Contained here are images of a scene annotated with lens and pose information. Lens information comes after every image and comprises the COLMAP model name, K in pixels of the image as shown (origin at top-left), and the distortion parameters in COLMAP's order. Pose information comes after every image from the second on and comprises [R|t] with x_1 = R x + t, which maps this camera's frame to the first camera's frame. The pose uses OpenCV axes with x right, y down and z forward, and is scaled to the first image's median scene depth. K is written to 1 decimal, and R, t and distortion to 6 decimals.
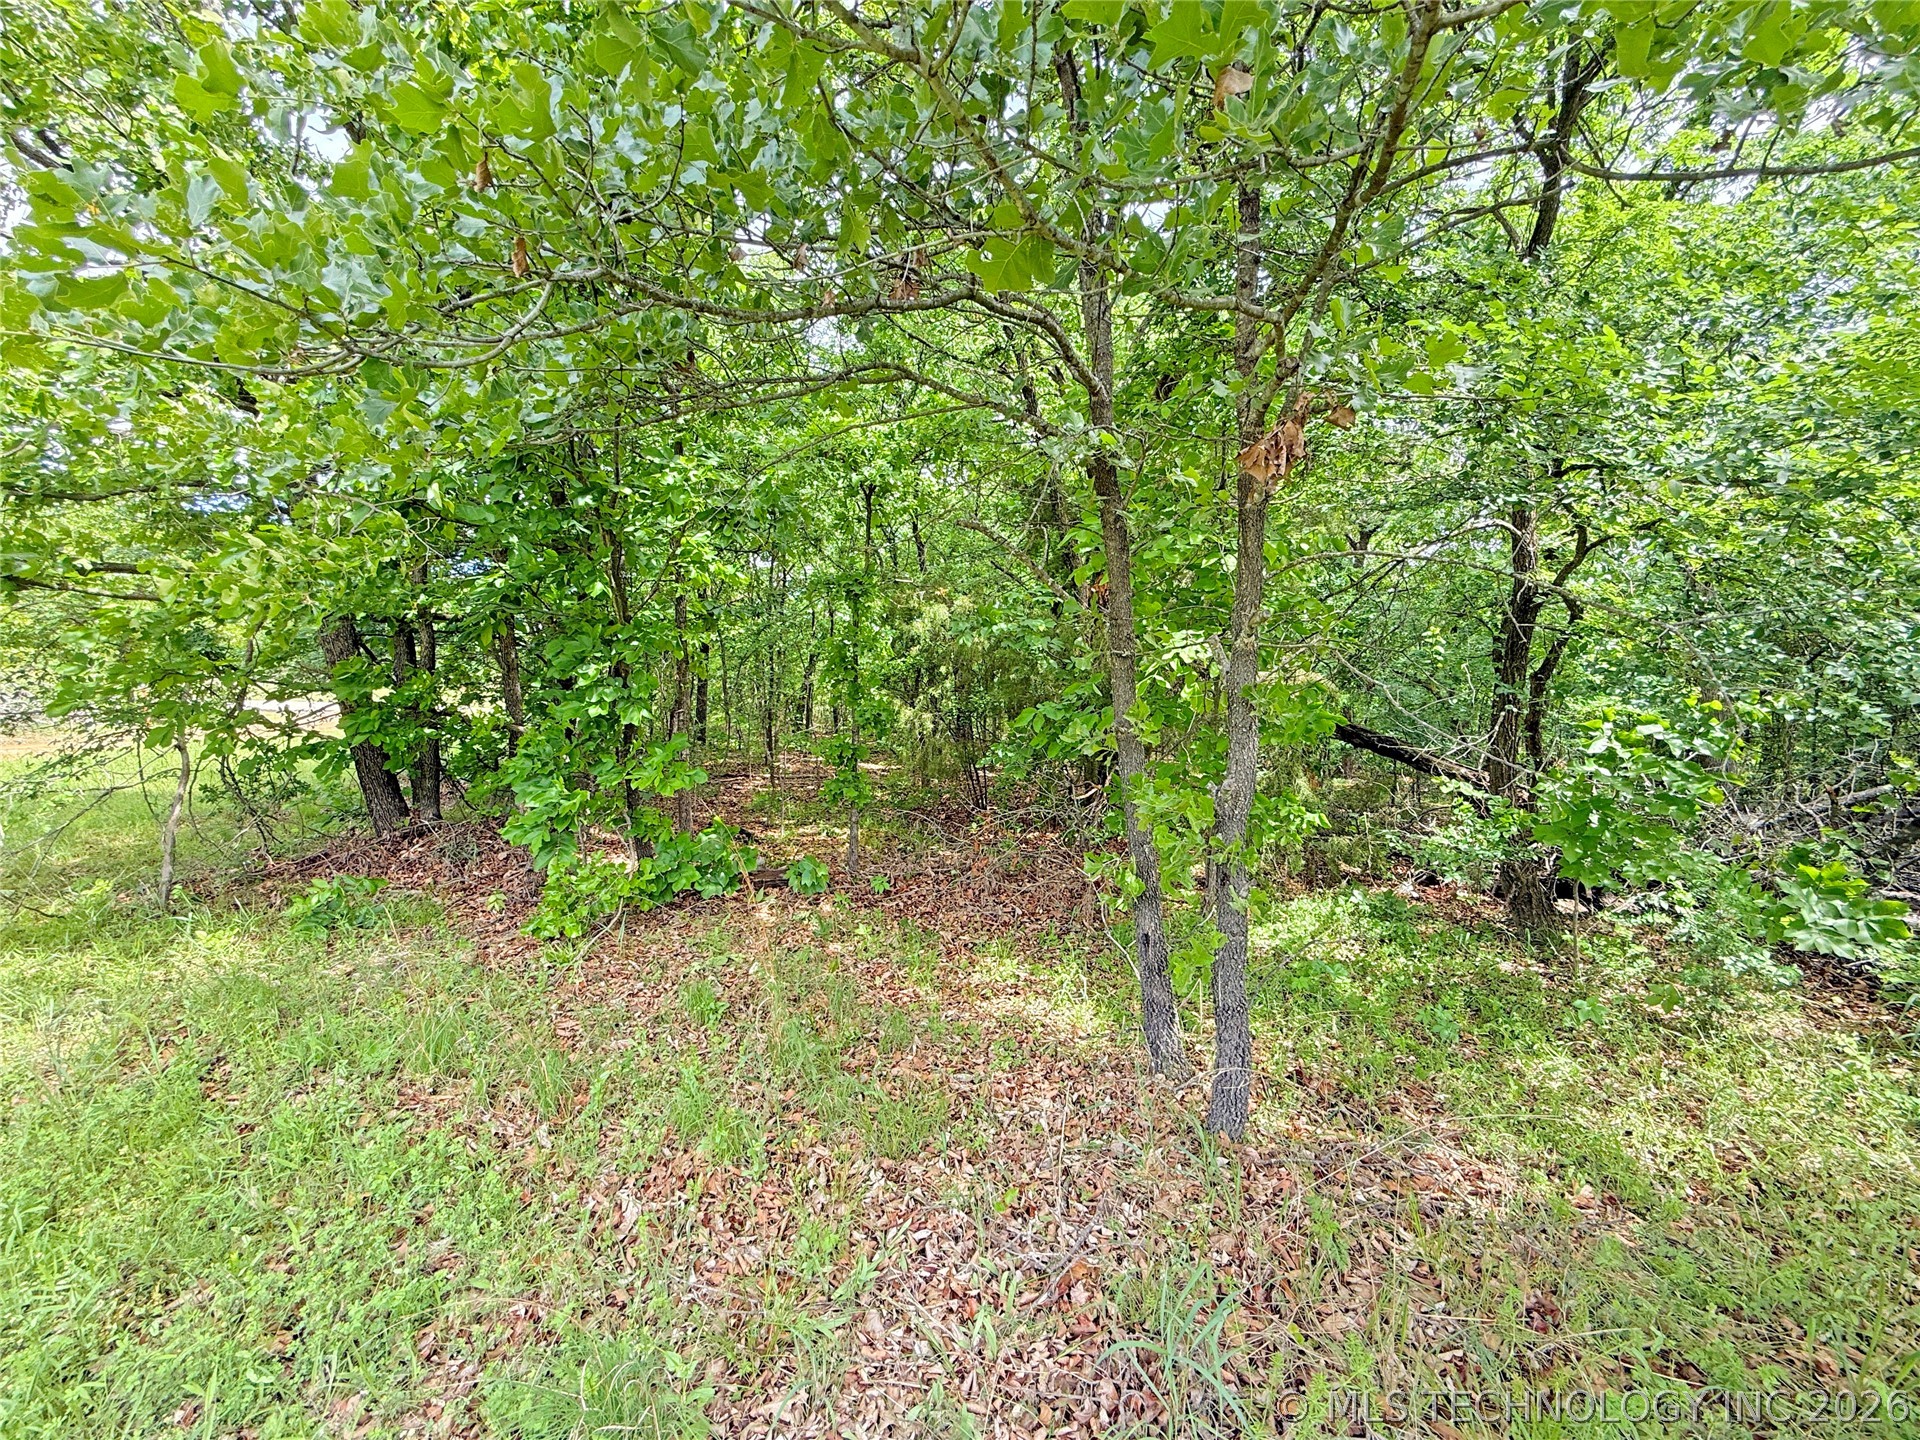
lens RADIAL K [[762.5, 0, 960.0], [0, 762.5, 720.0], [0, 0, 1]] dist [0.007612, -0.002990]
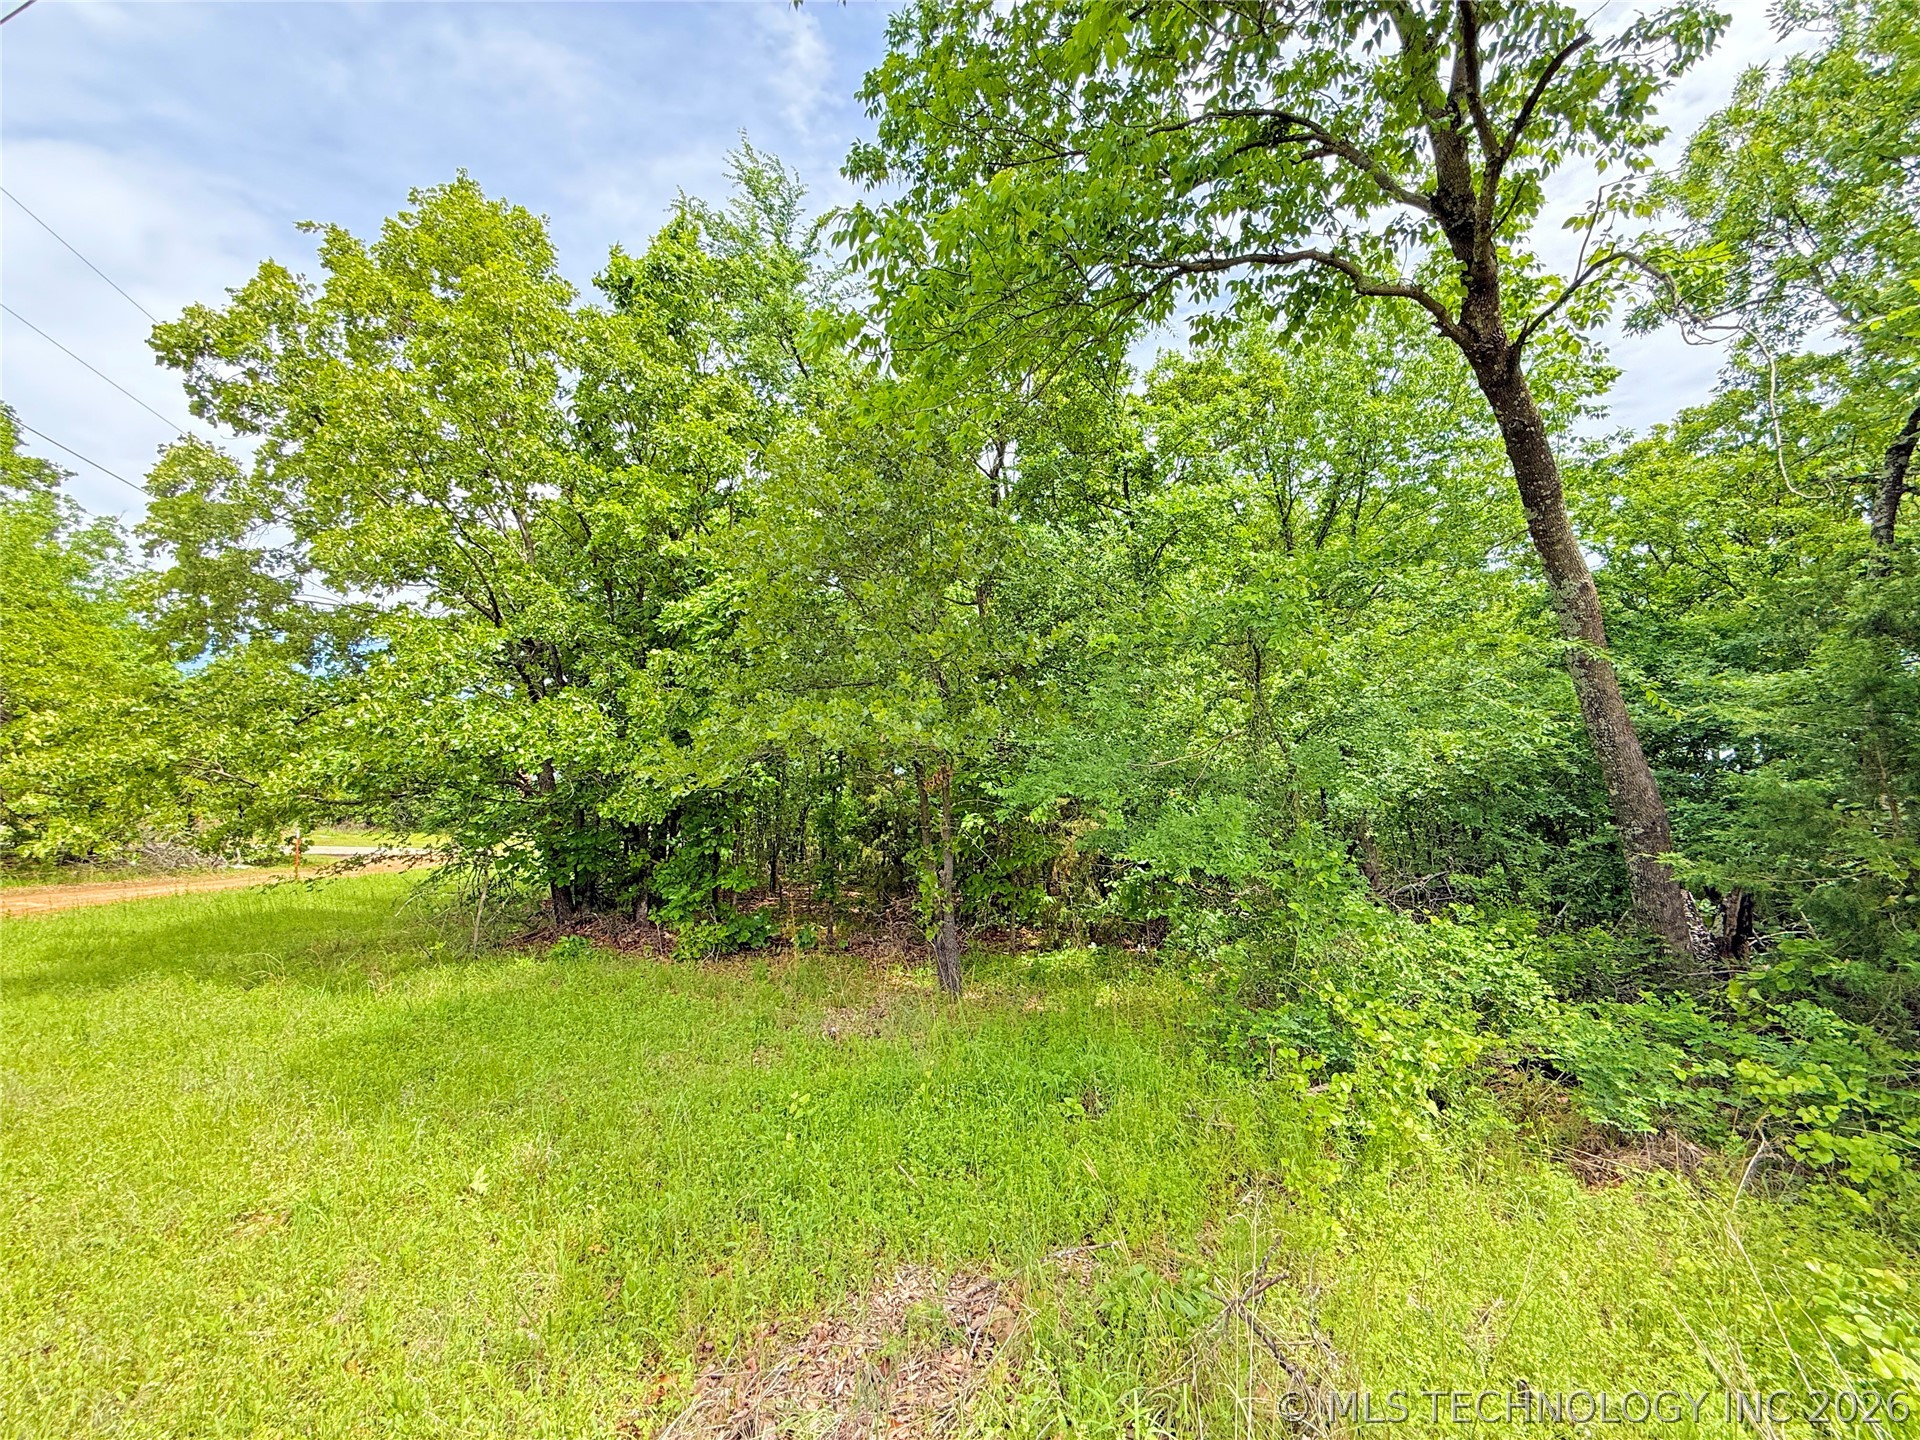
lens RADIAL K [[762.5, 0, 960.0], [0, 762.5, 720.0], [0, 0, 1]] dist [0.007612, -0.002990]
pose [[0.999913, -0.000600, 0.013200, 0.113688], [0.002951, 0.983883, -0.178790, 0.007651], [-0.012880, 0.178813, 0.983799, -0.676080]]
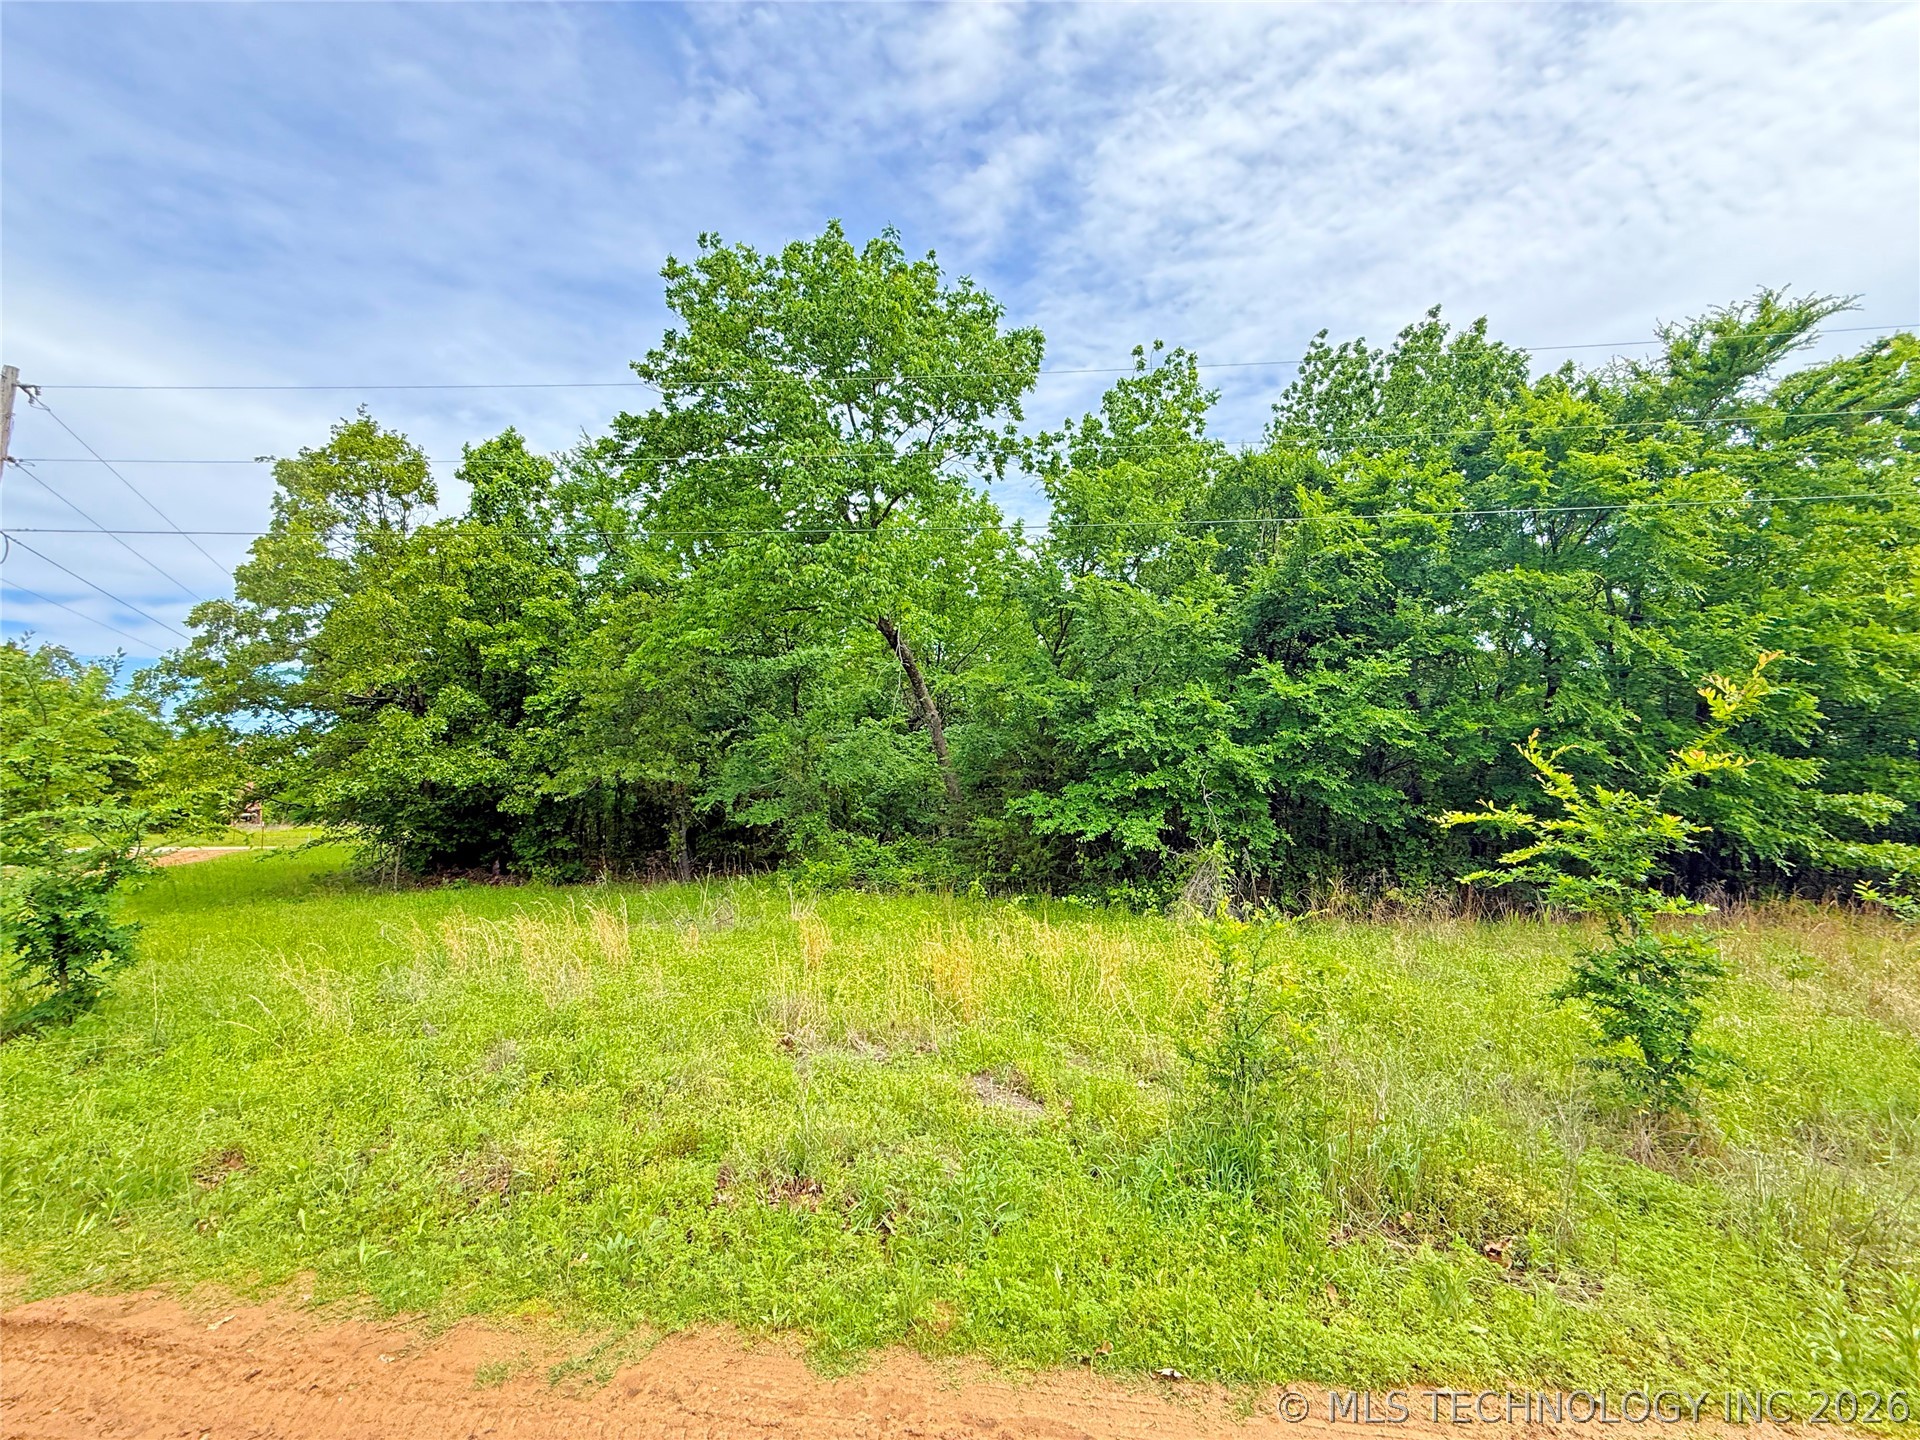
lens RADIAL K [[764.1, 0, 954.4], [0, 764.1, 711.1], [0, 0, 1]] dist [-0.001633, 0.000106]
pose [[0.958649, 0.006699, 0.284512, 0.229979], [0.039028, 0.987183, -0.154747, 0.051284], [-0.281902, 0.159452, 0.946100, -1.963287]]
